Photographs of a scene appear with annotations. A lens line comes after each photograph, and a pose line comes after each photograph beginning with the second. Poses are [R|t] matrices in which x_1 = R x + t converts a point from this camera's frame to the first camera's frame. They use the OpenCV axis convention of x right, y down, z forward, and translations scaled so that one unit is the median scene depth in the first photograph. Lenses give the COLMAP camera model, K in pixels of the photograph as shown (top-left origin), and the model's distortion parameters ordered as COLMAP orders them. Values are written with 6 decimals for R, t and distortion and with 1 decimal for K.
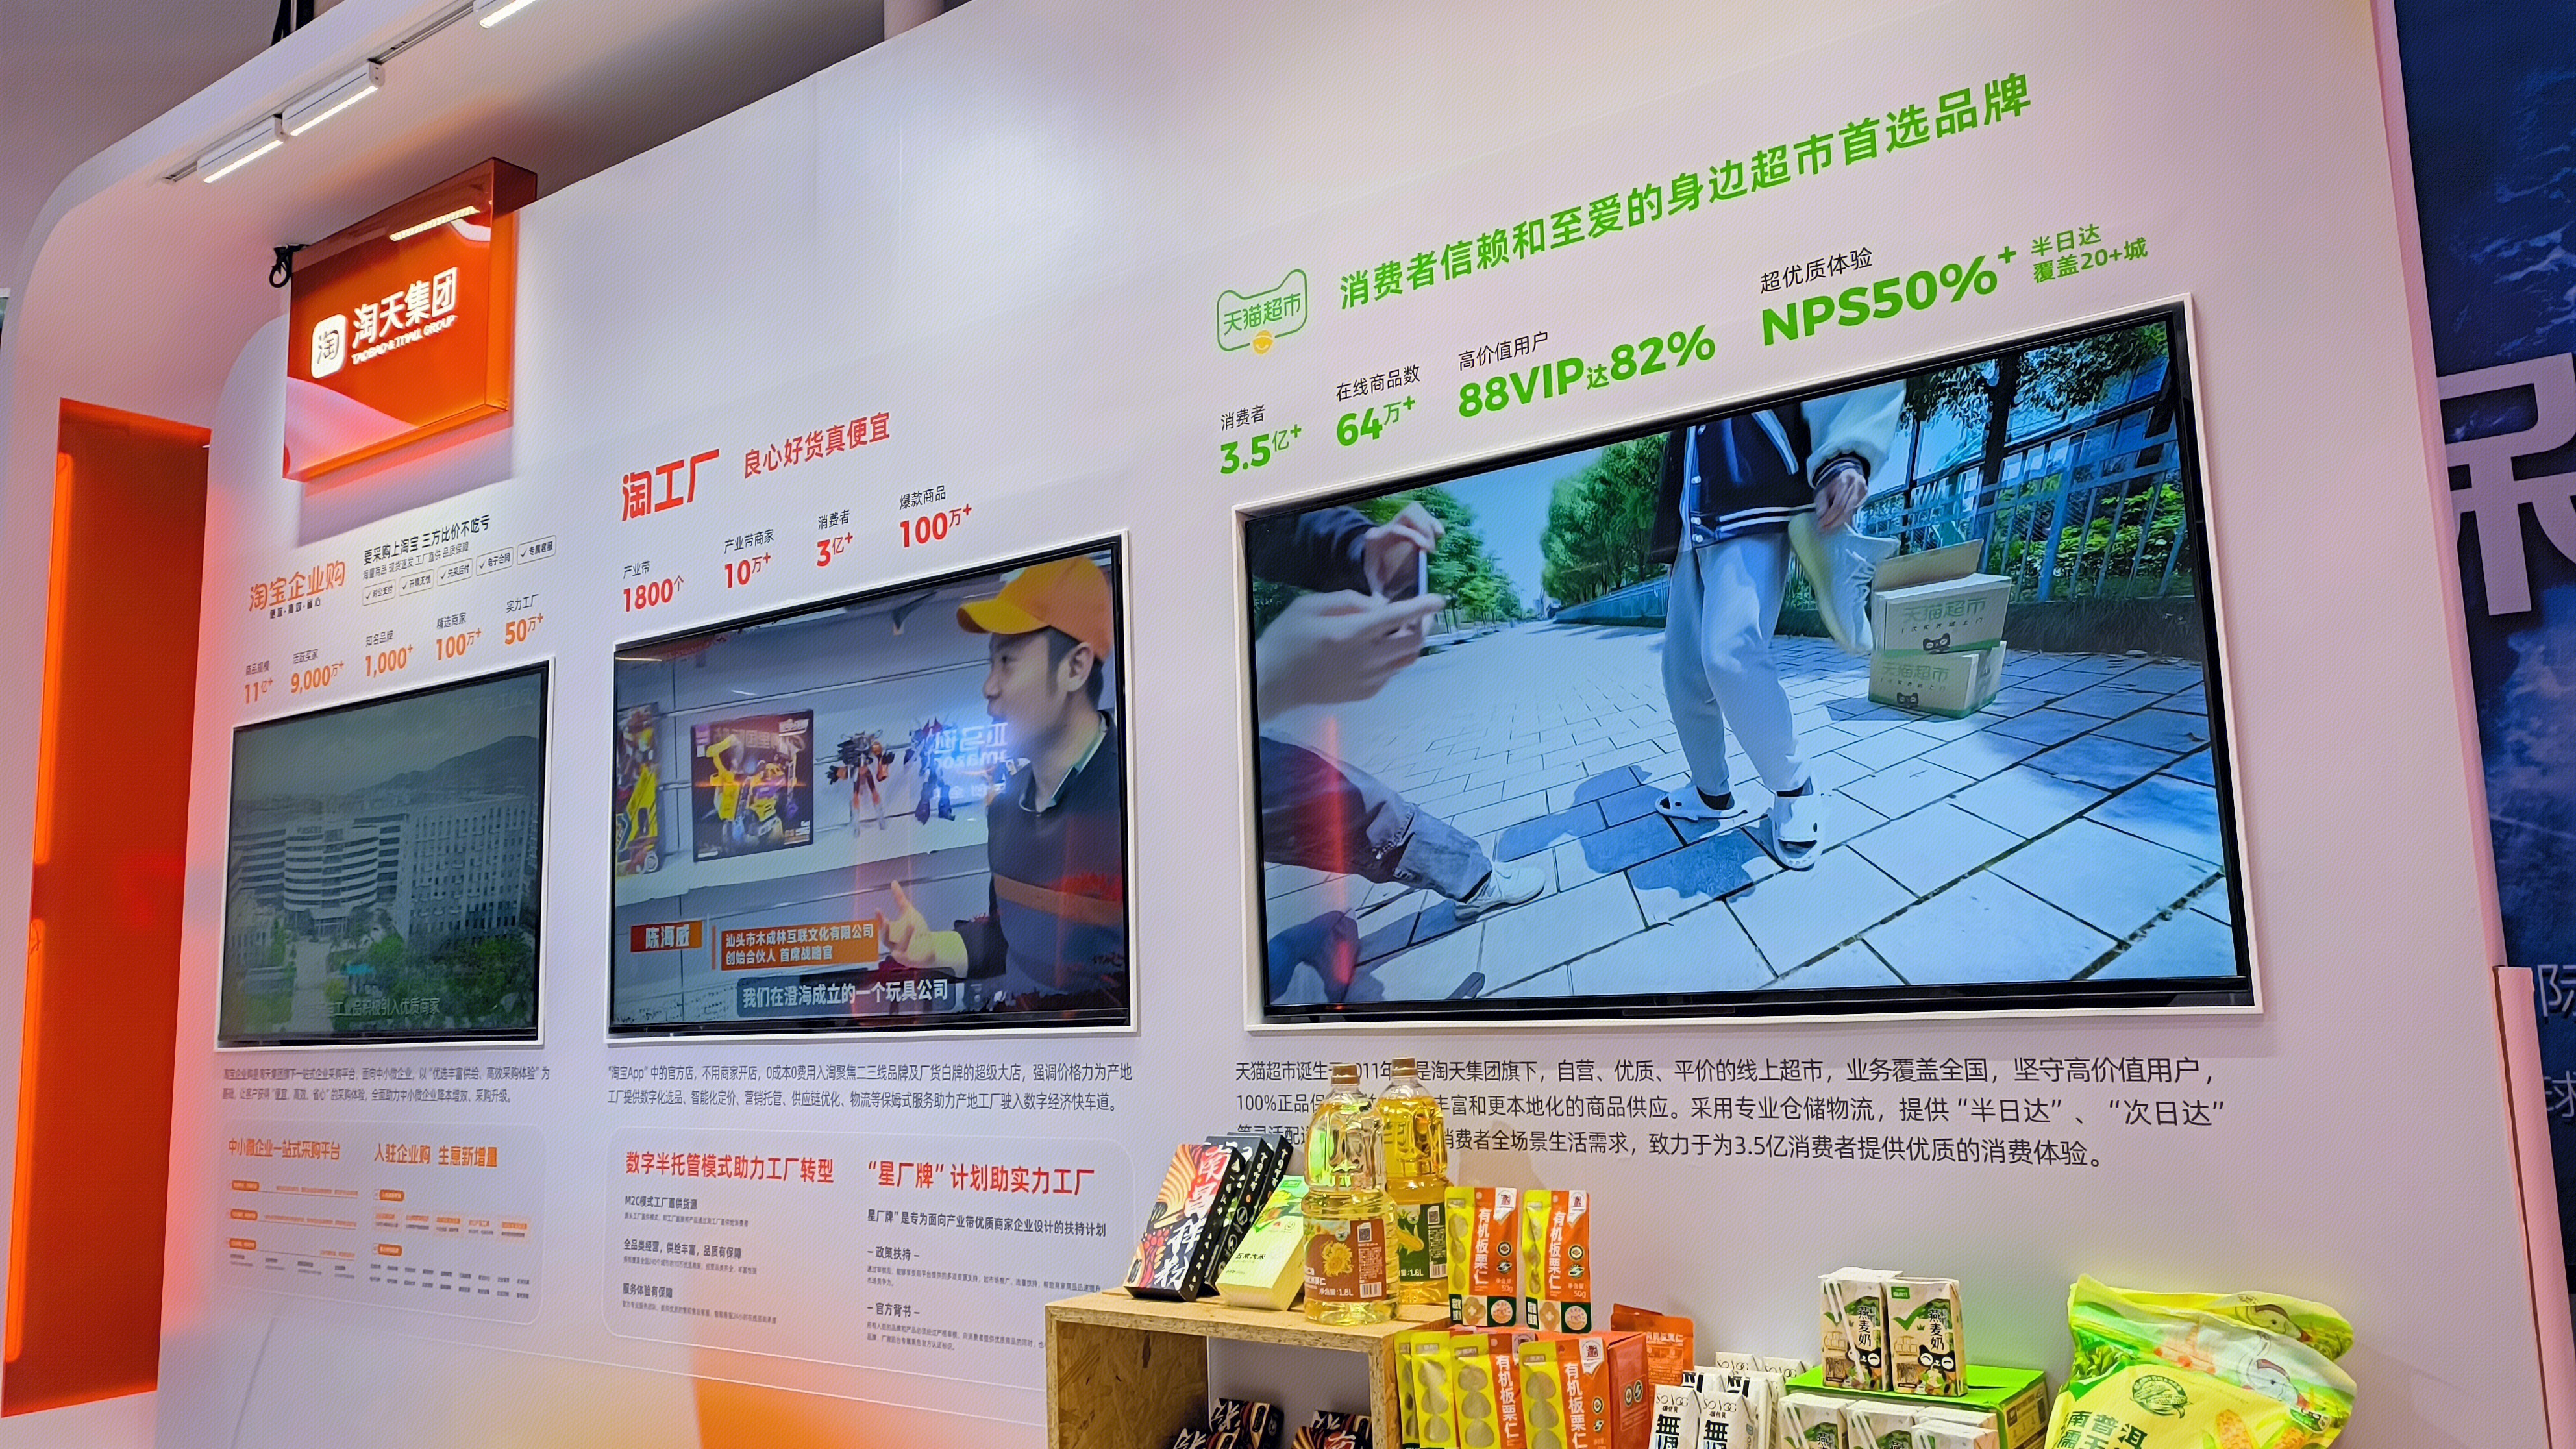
lens RADIAL K [[1894.1, 0, 1281.5], [0, 1894.1, 732.6], [0, 0, 1]] dist [0.013315, 0.004995]
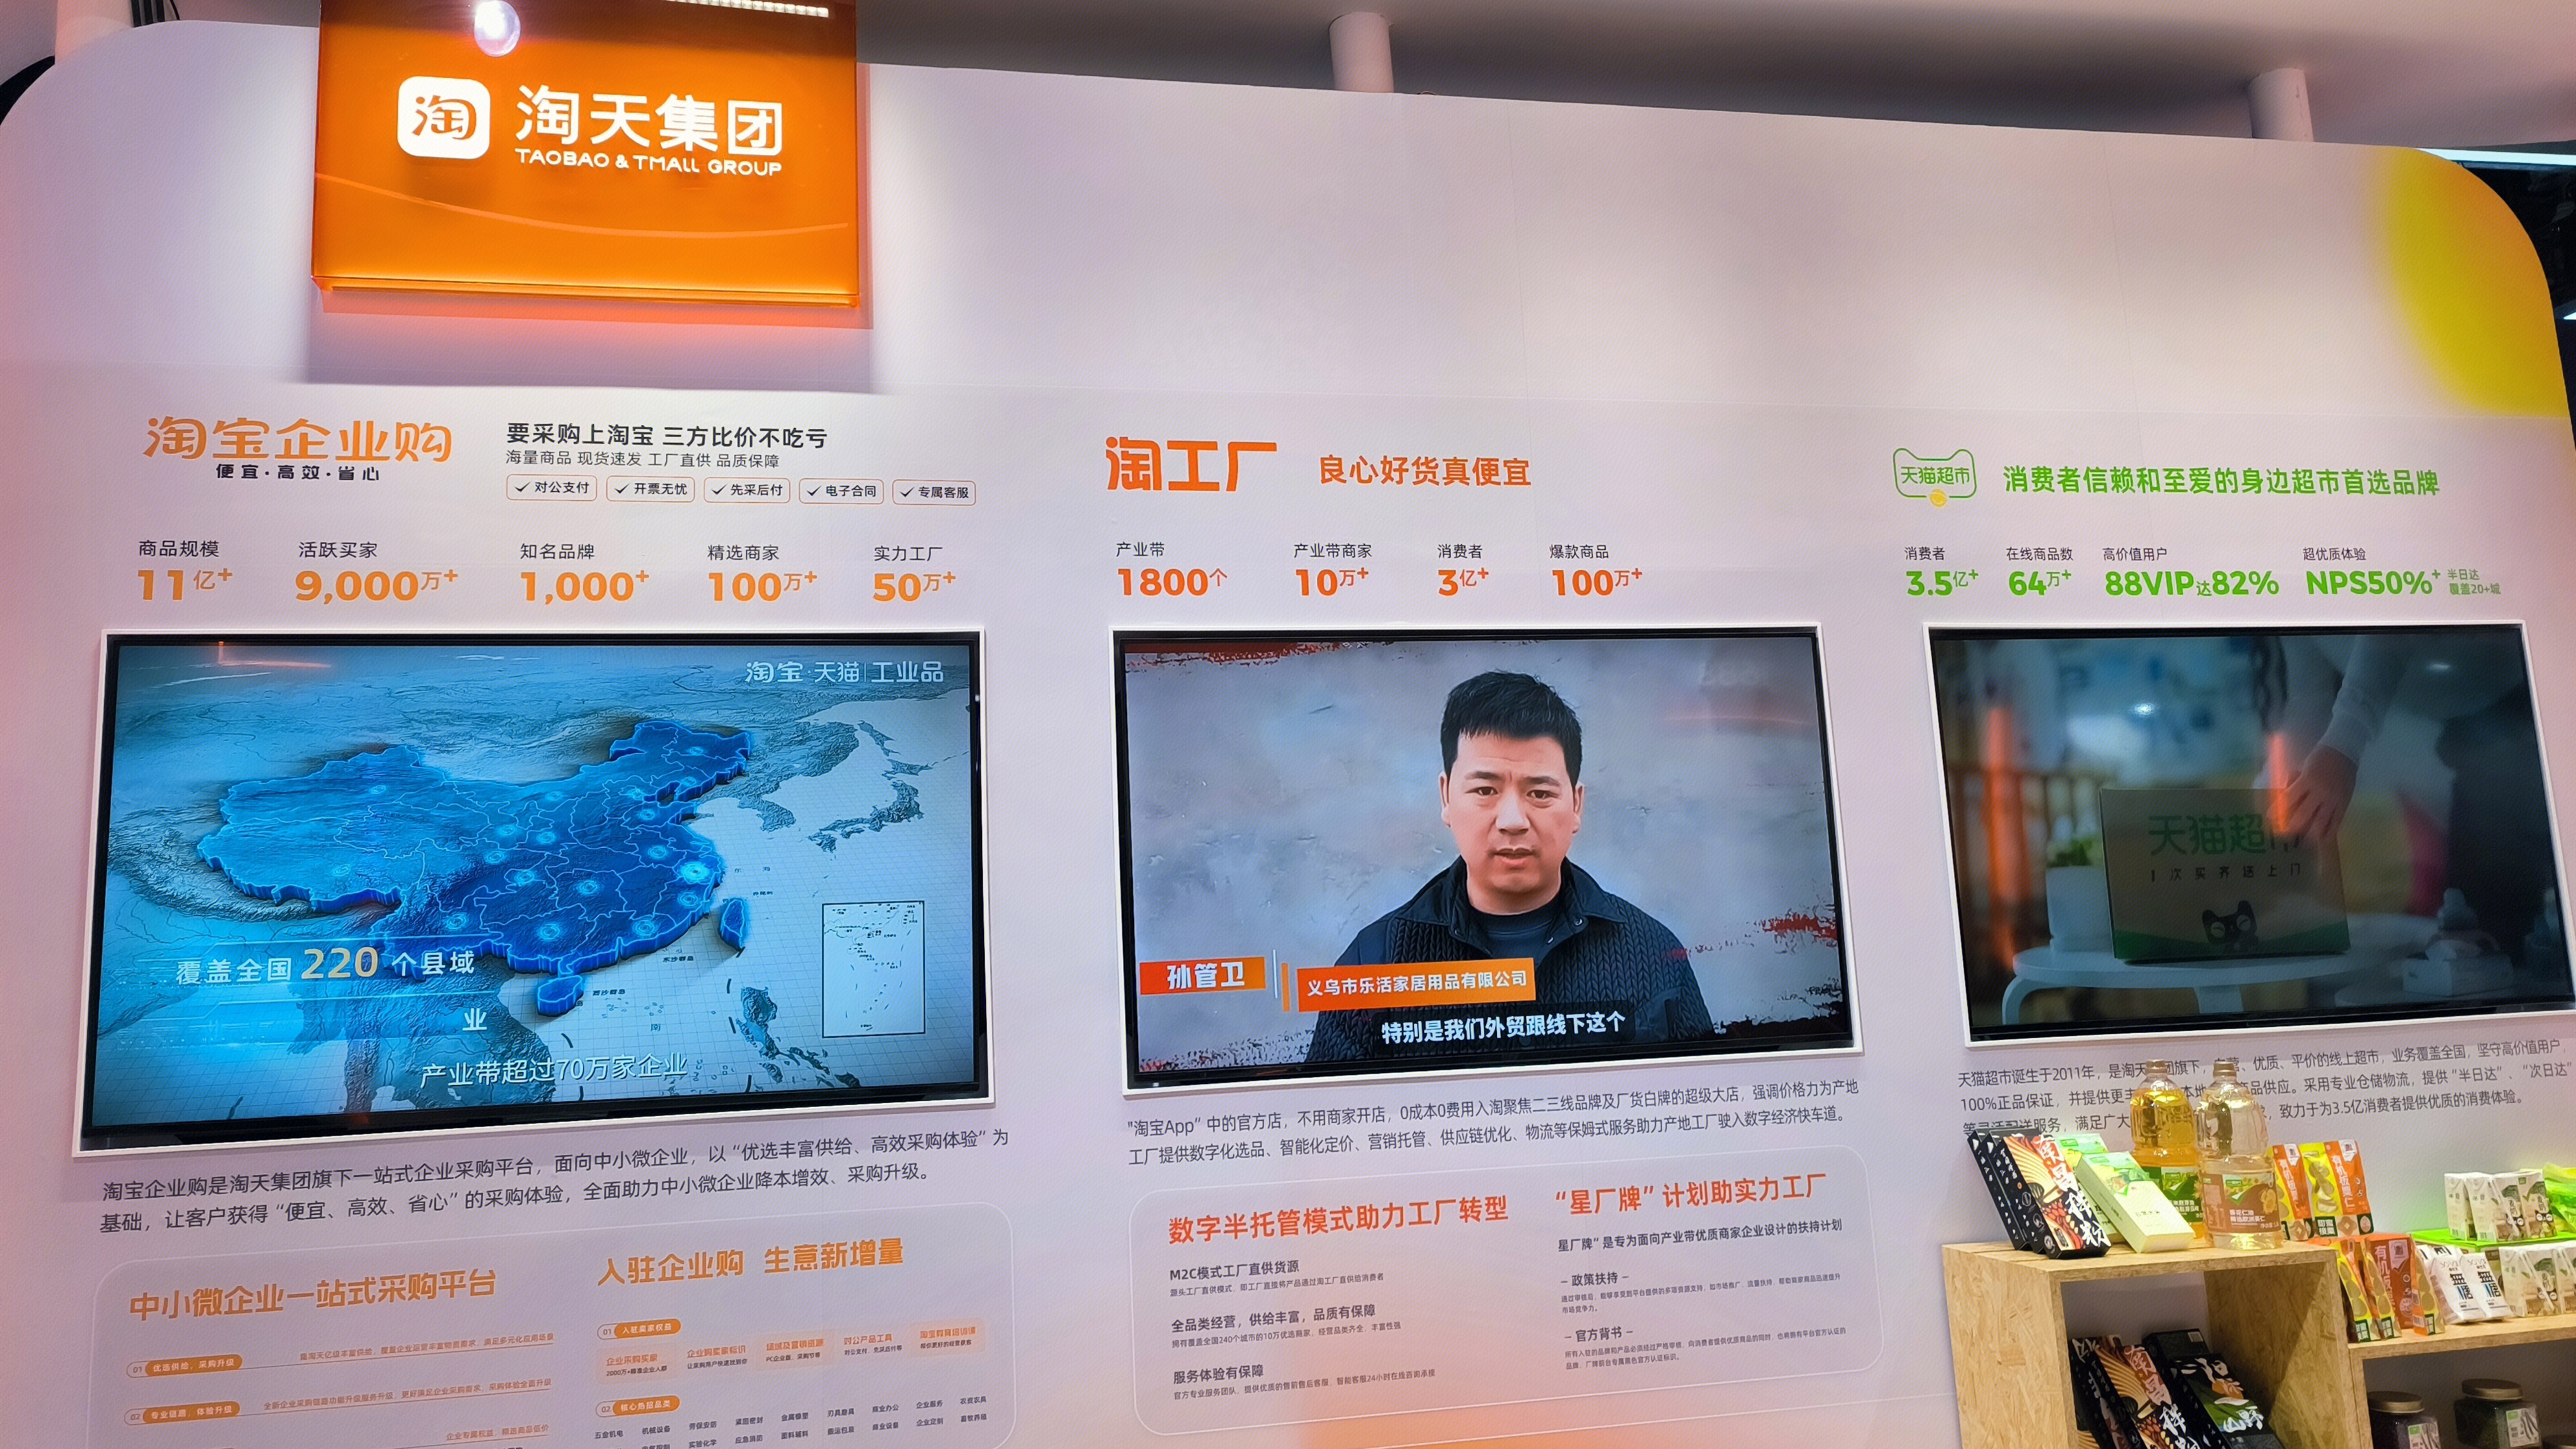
lens RADIAL K [[1894.1, 0, 1281.9], [0, 1894.1, 720.7], [0, 0, 1]] dist [0.013315, 0.004995]
pose [[0.669711, 0.112981, 0.733977, -1.065971], [-0.074975, 0.993596, -0.084534, 0.070686], [-0.738827, 0.001583, 0.673893, 0.416002]]
